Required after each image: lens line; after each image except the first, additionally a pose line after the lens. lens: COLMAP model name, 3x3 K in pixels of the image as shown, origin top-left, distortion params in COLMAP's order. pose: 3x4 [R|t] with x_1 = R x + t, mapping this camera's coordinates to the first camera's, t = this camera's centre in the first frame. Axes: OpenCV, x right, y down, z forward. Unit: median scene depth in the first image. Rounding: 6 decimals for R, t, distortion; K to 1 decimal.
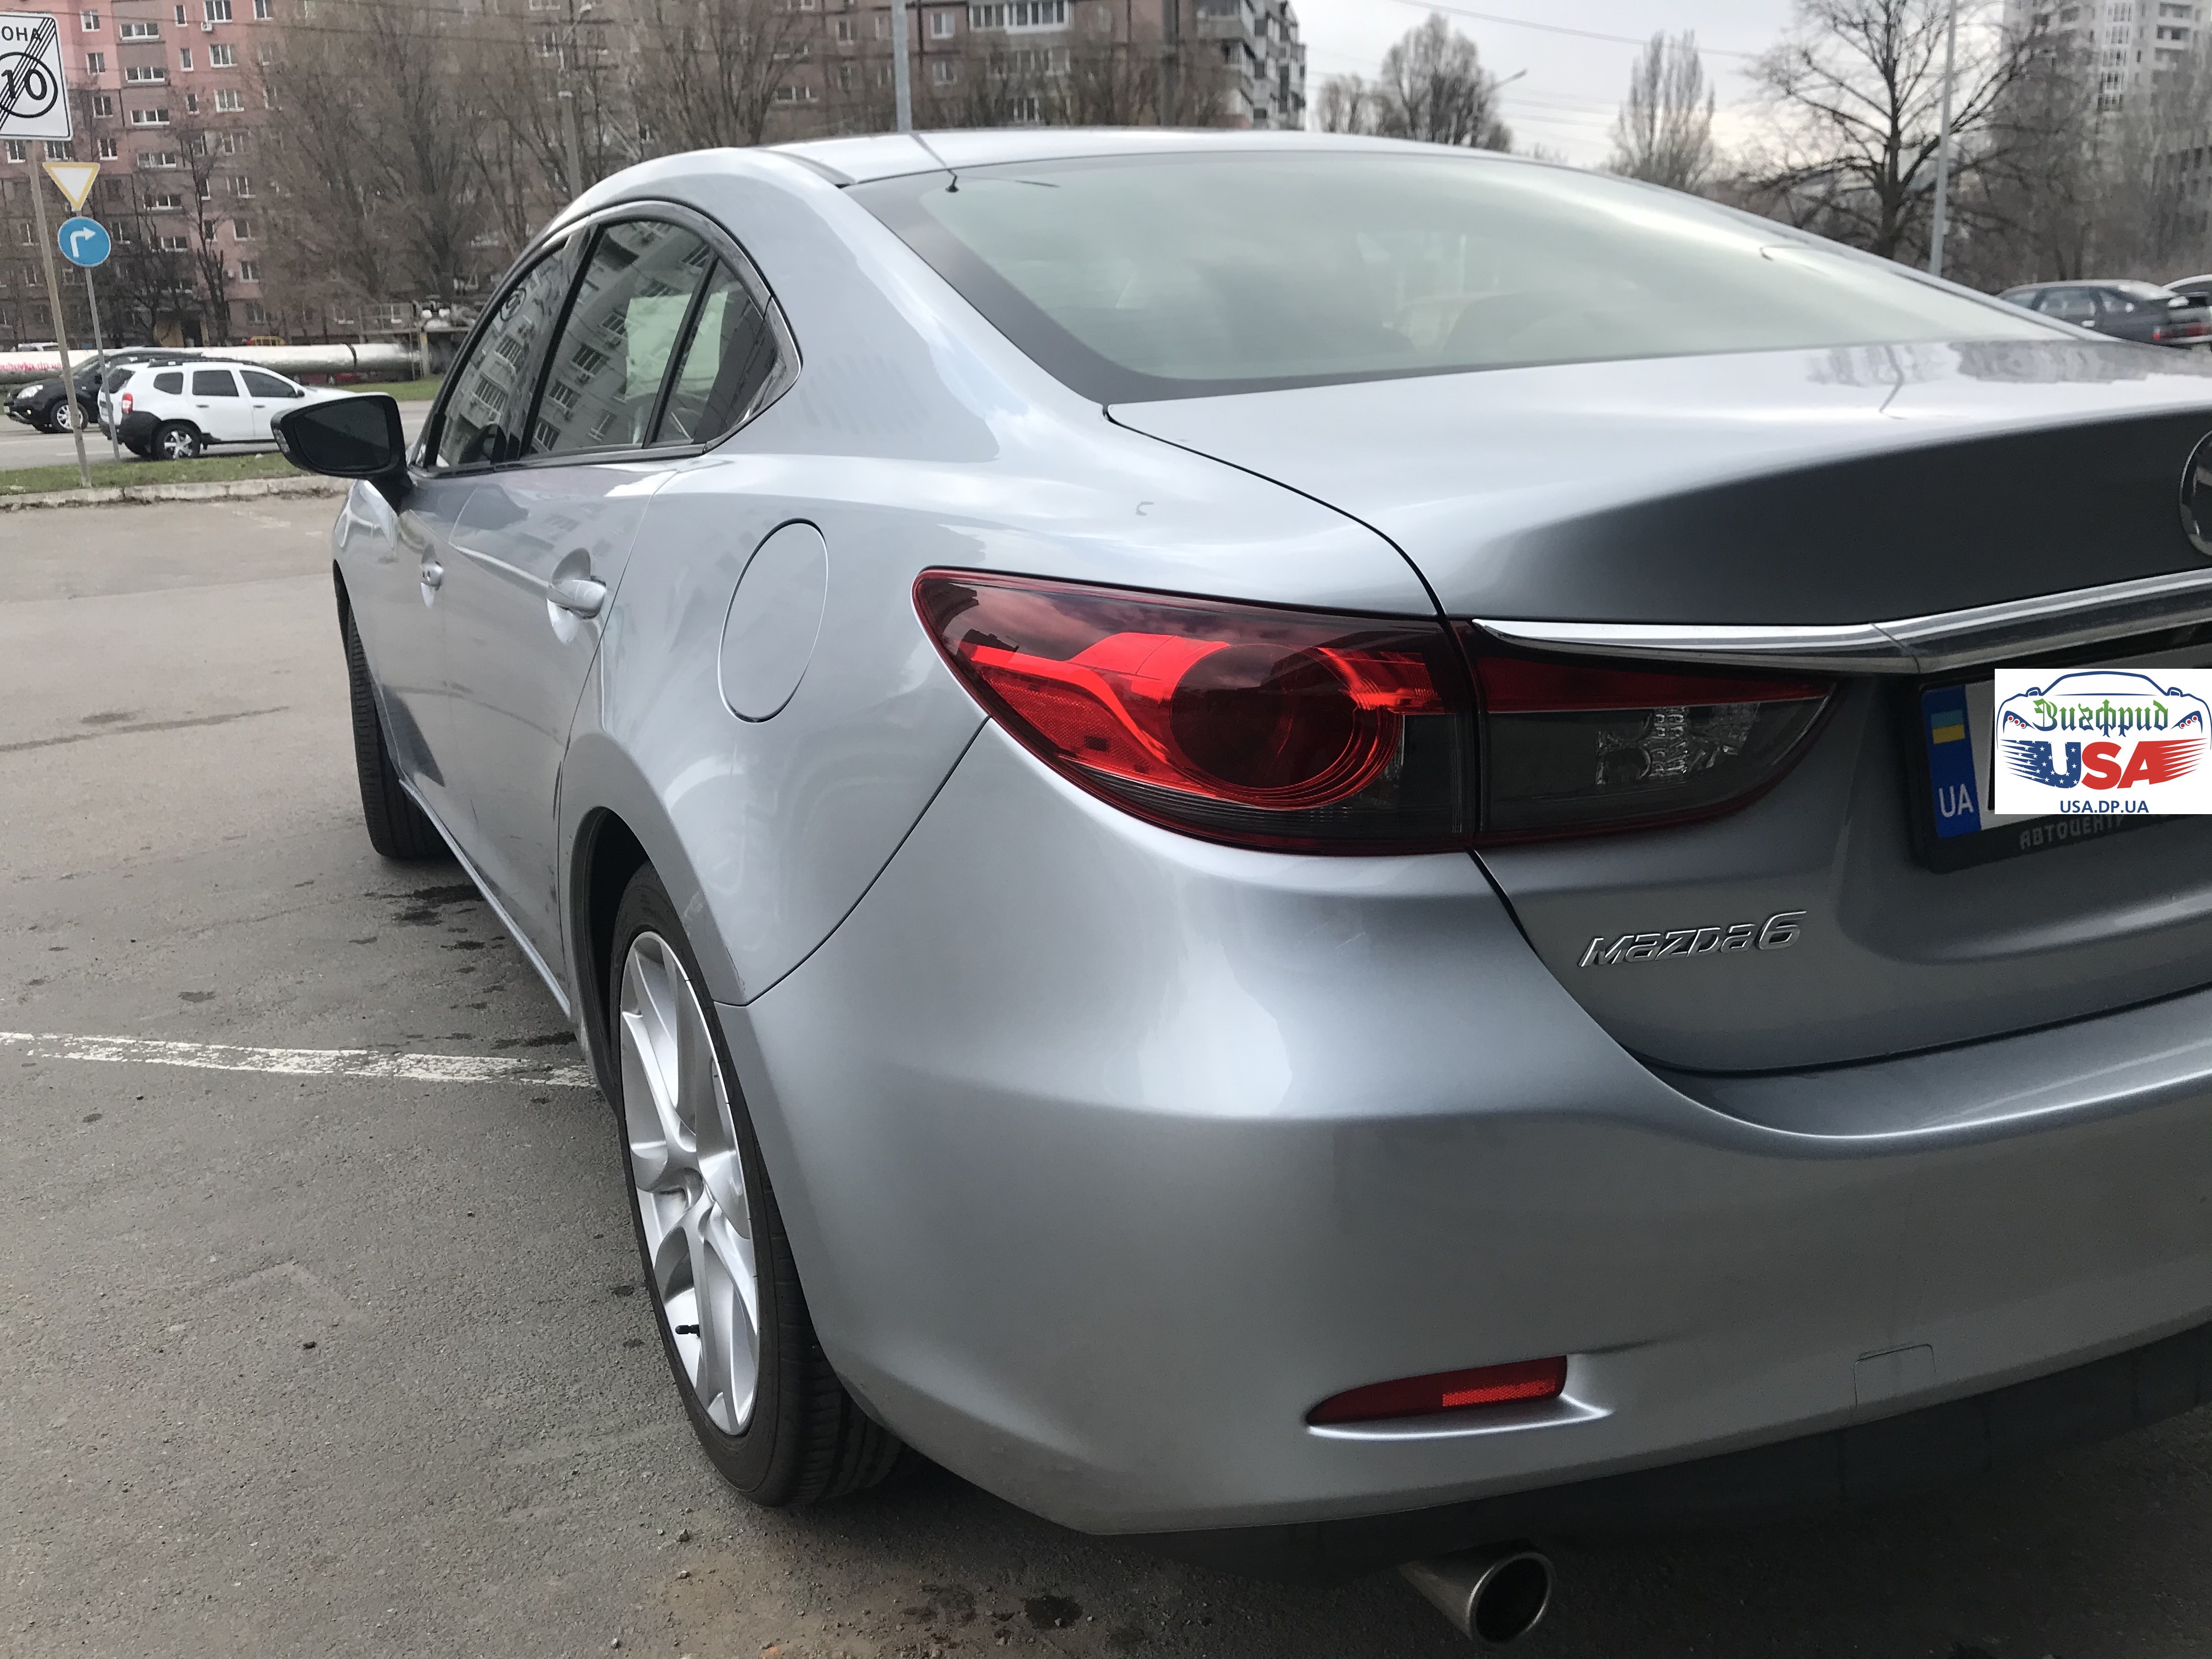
lens RADIAL K [[1839.0, 0, 1102.5], [0, 1839.0, 811.6], [0, 0, 1]] dist [0.019898, -0.009926]
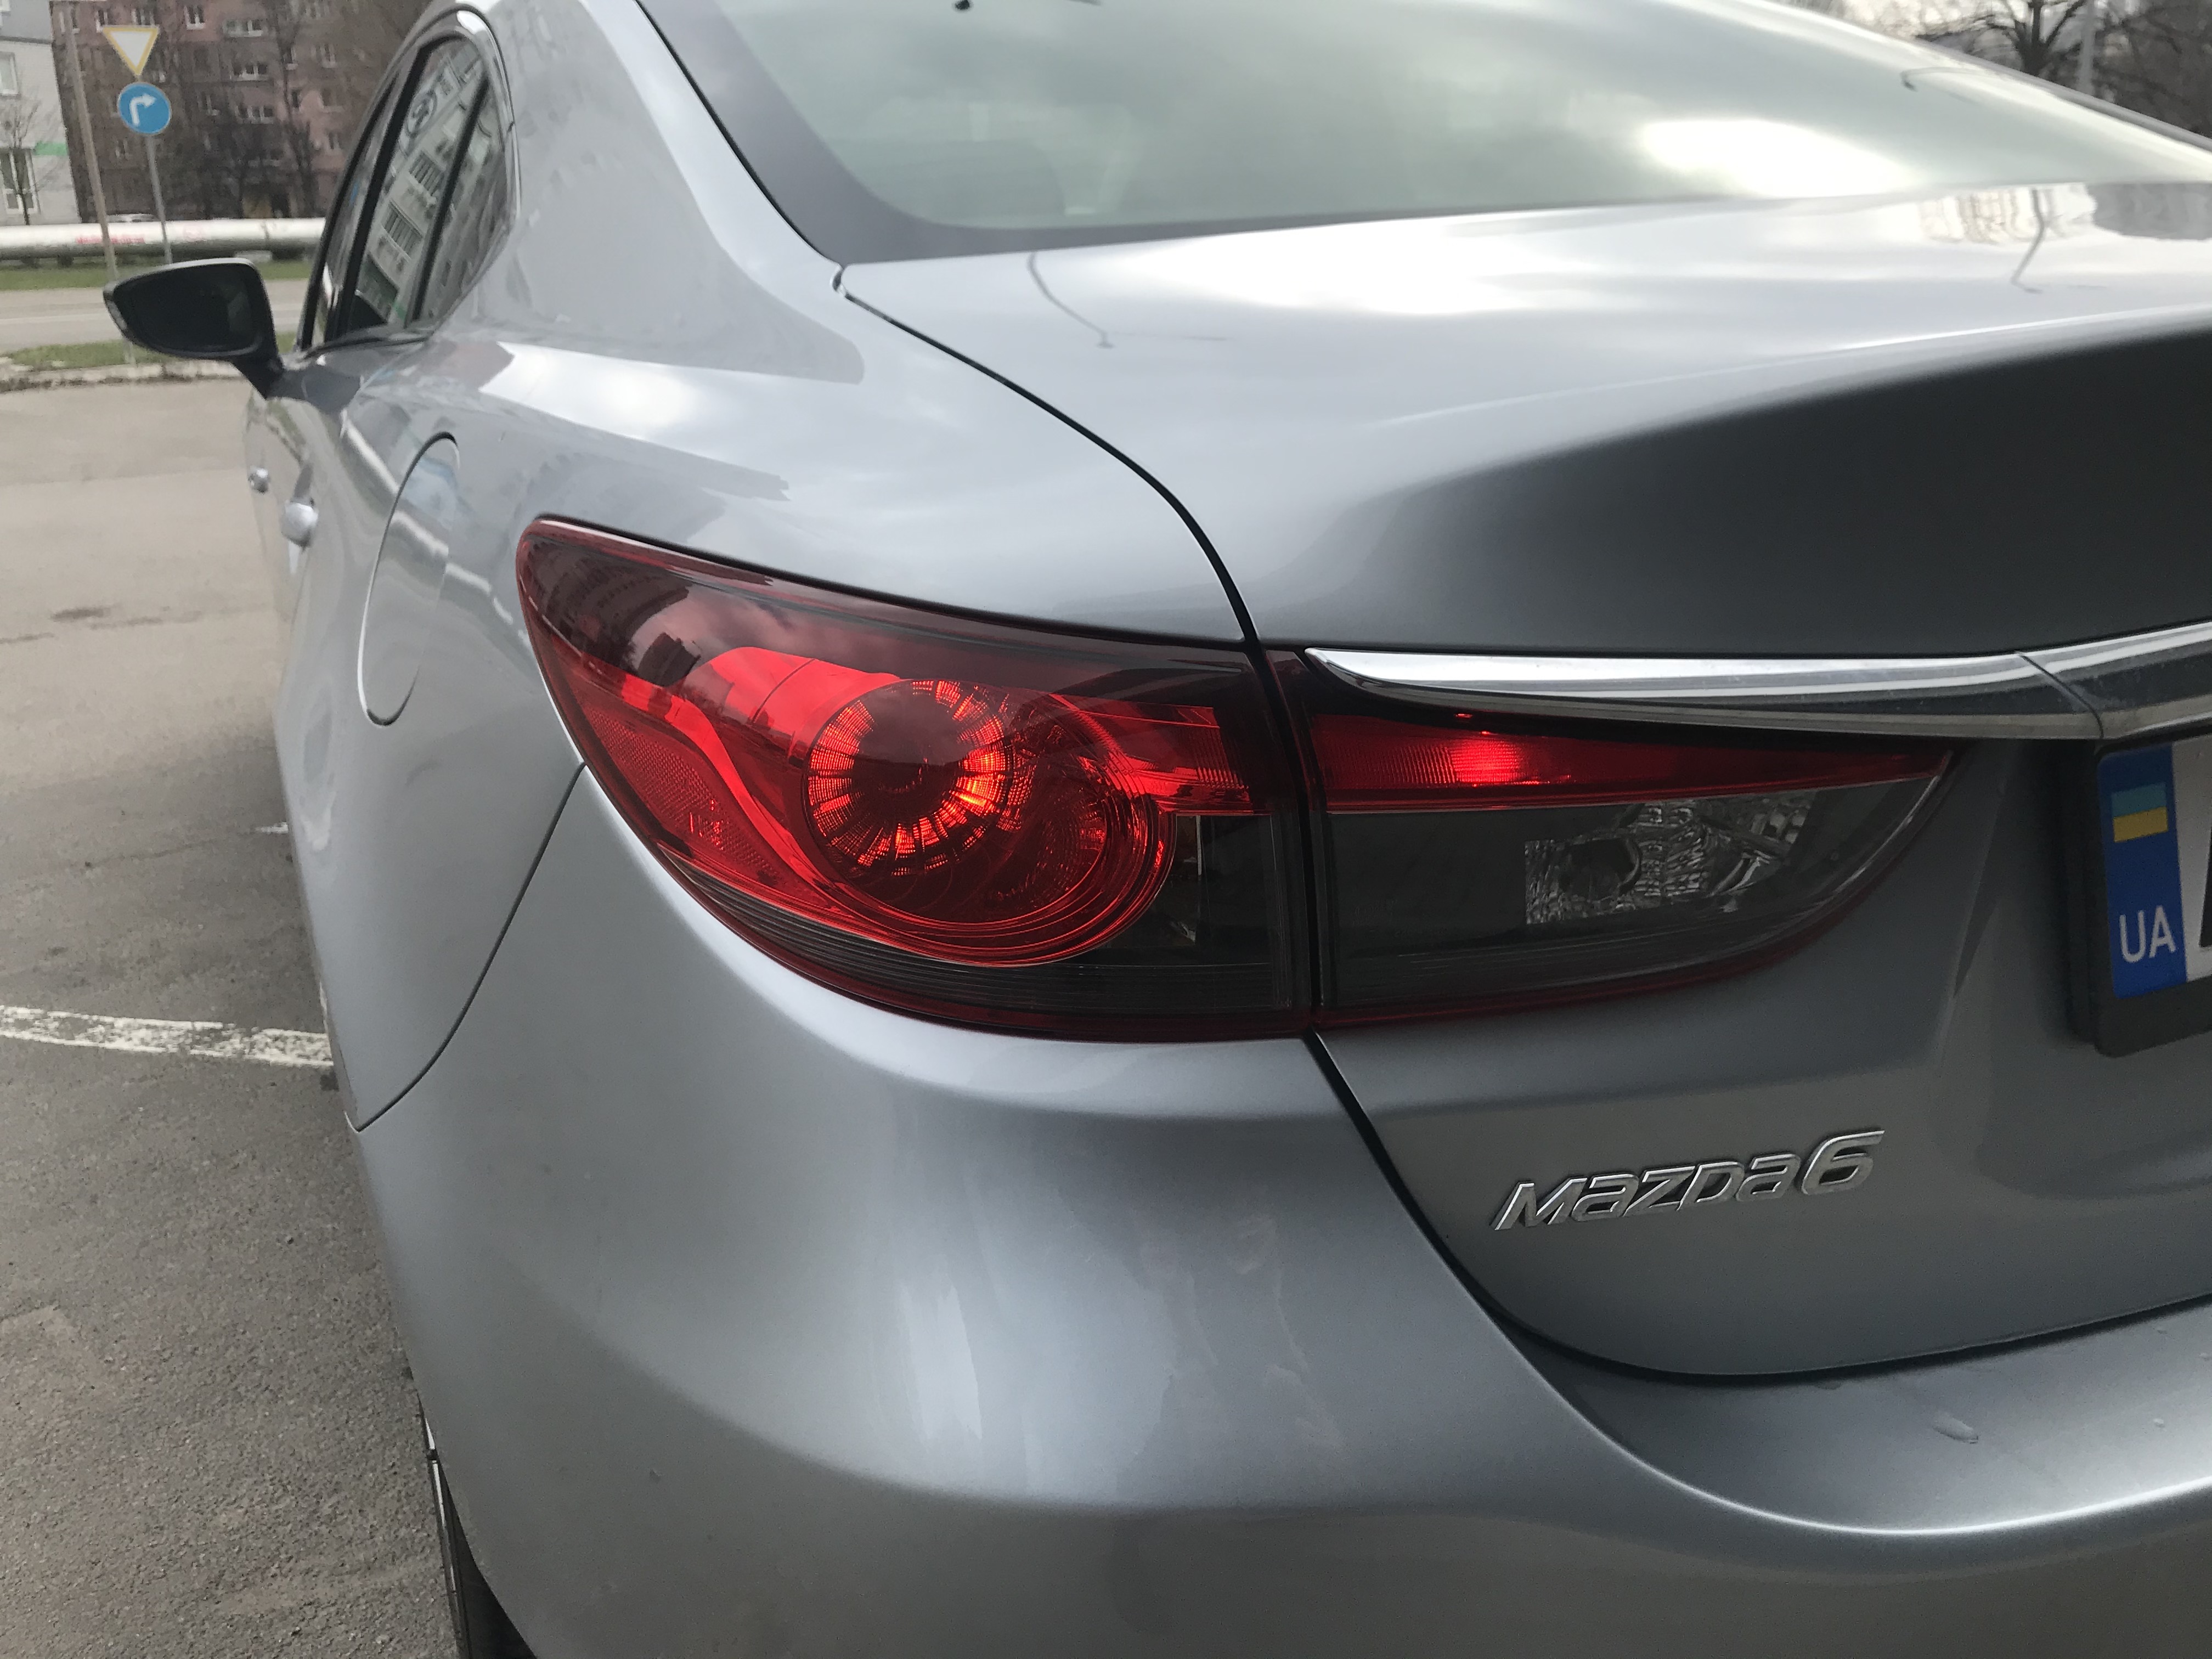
lens RADIAL K [[1839.0, 0, 1105.3], [0, 1839.0, 828.0], [0, 0, 1]] dist [0.019898, -0.009926]
pose [[0.998857, 0.017017, -0.044663, 0.012896], [-0.013836, 0.997410, 0.070581, -0.006890], [0.045749, -0.069882, 0.996506, 0.033444]]
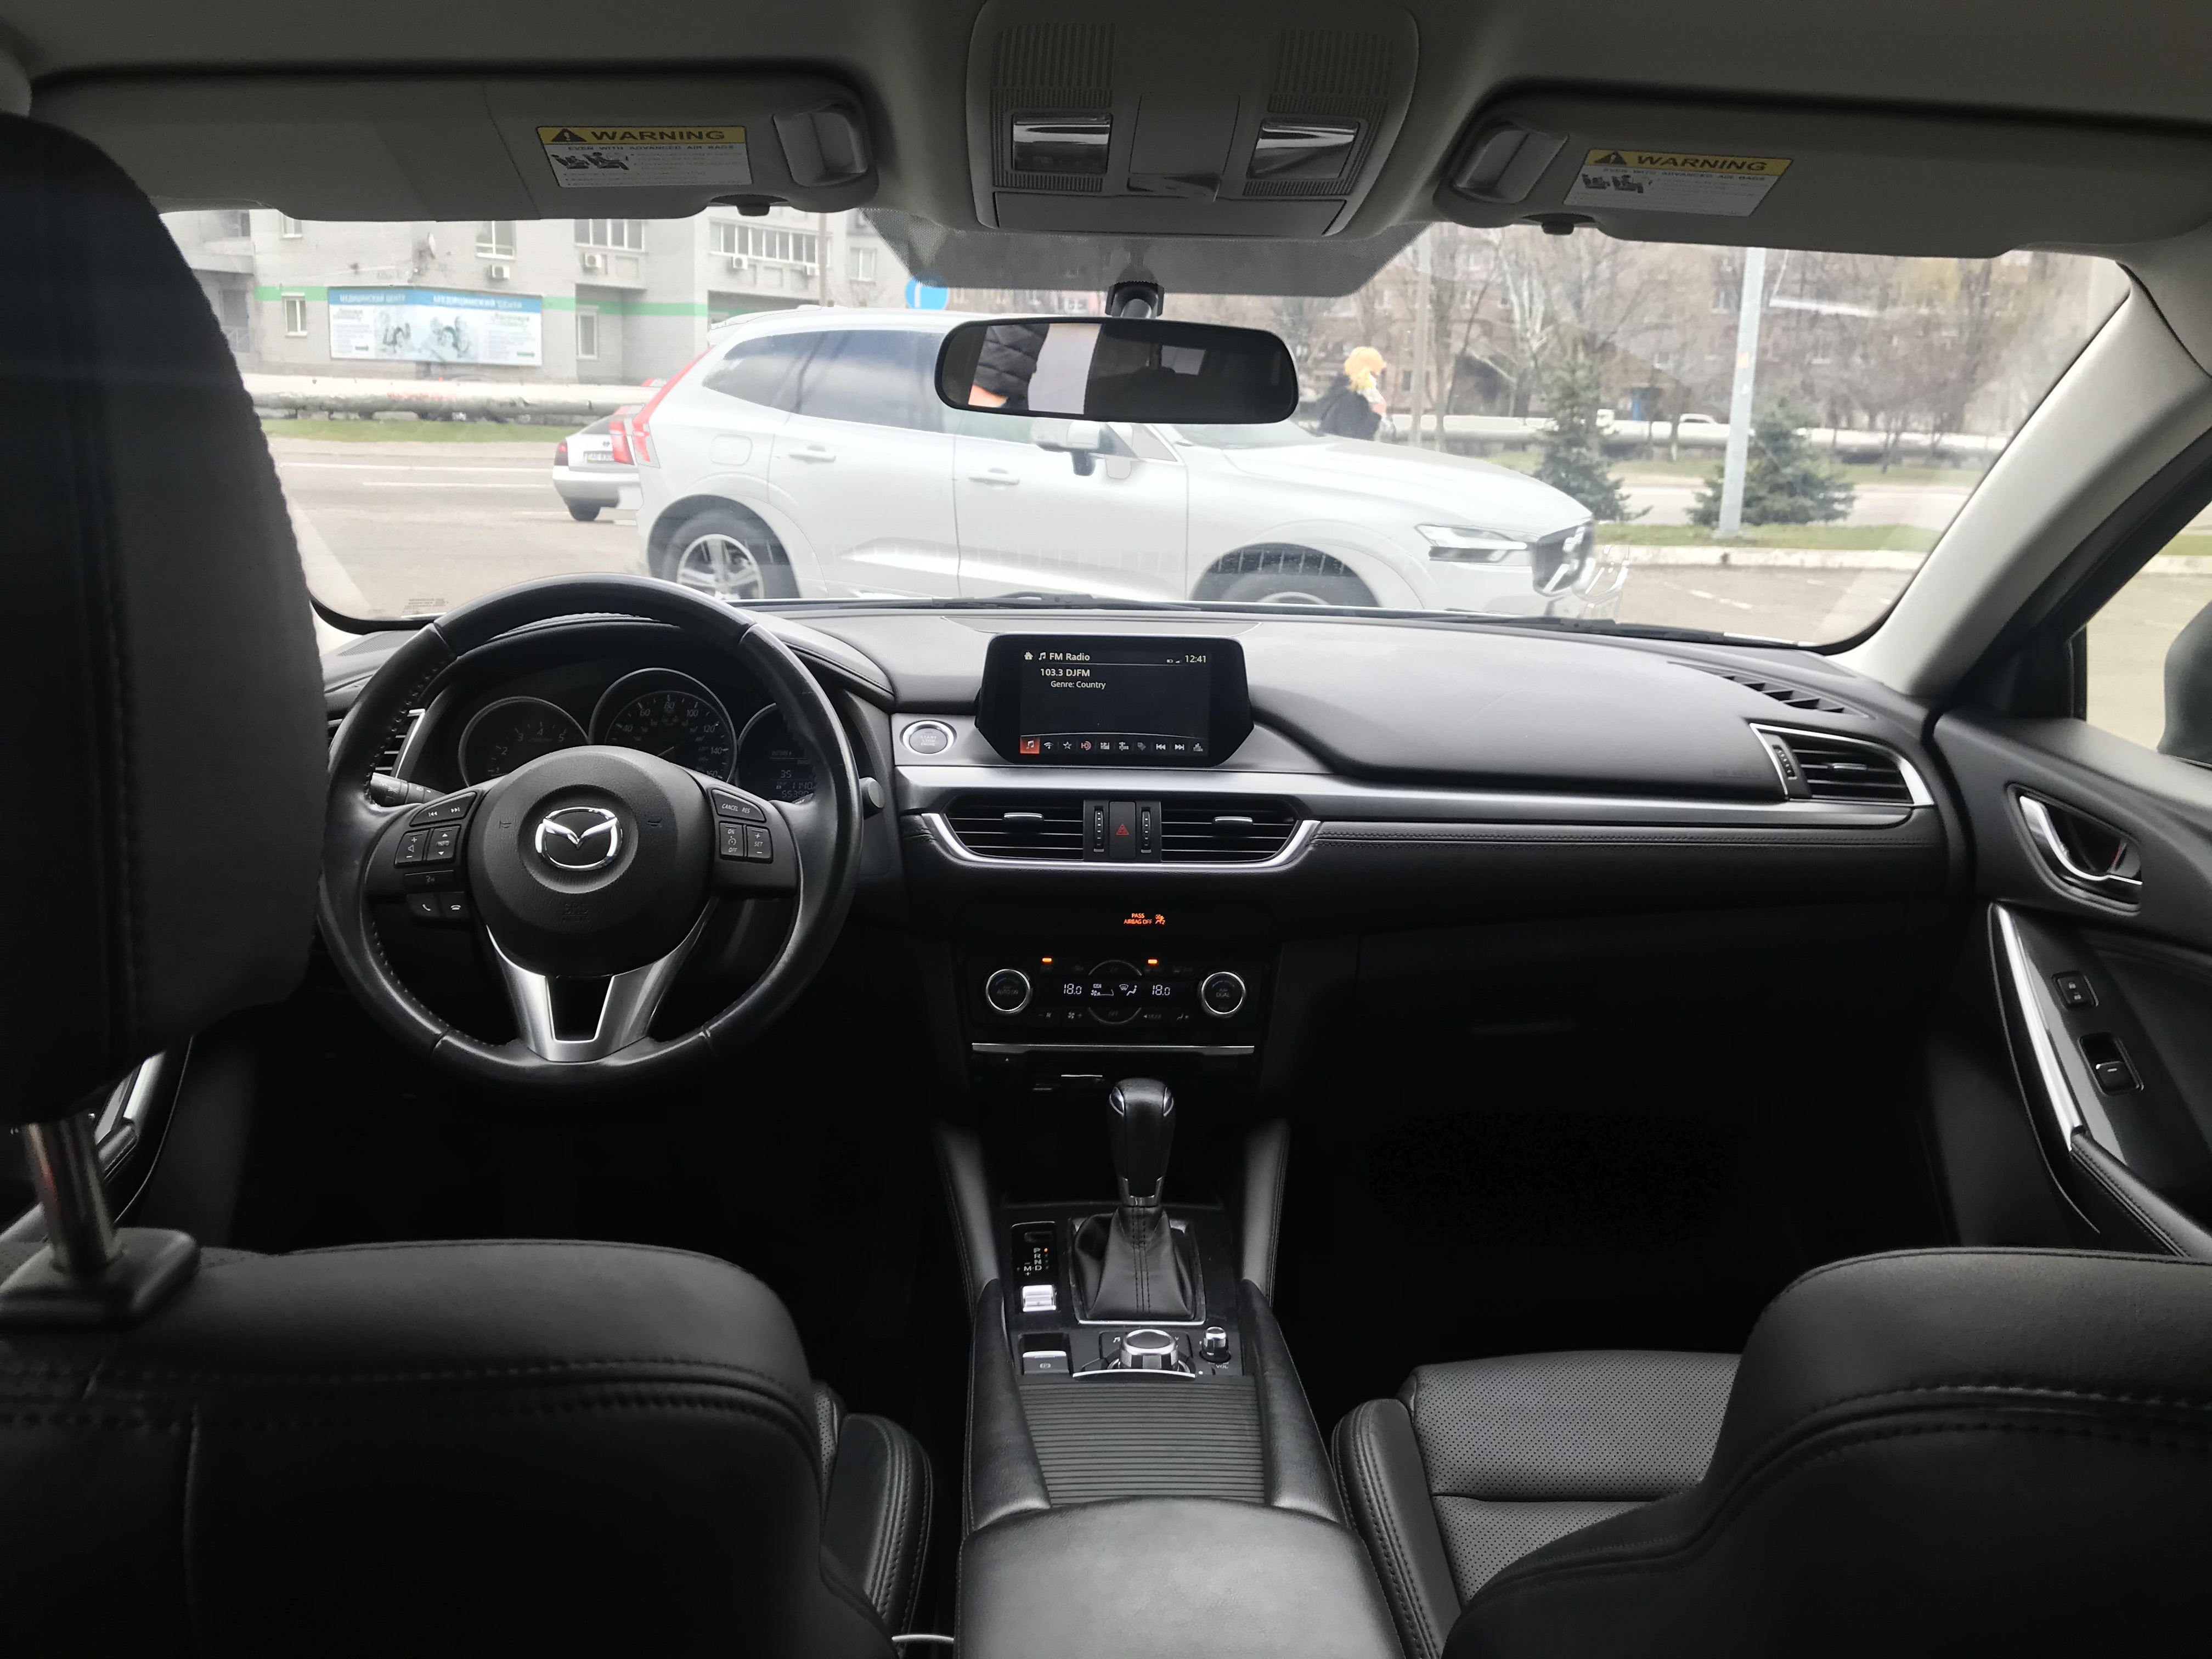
lens RADIAL K [[1839.0, 0, 1110.2], [0, 1839.0, 814.5], [0, 0, 1]] dist [0.019898, -0.009926]
pose [[0.904916, 0.146652, -0.399525, -0.002885], [-0.162575, 0.986678, -0.006054, -0.048139], [0.393315, 0.070431, 0.916702, 0.180509]]
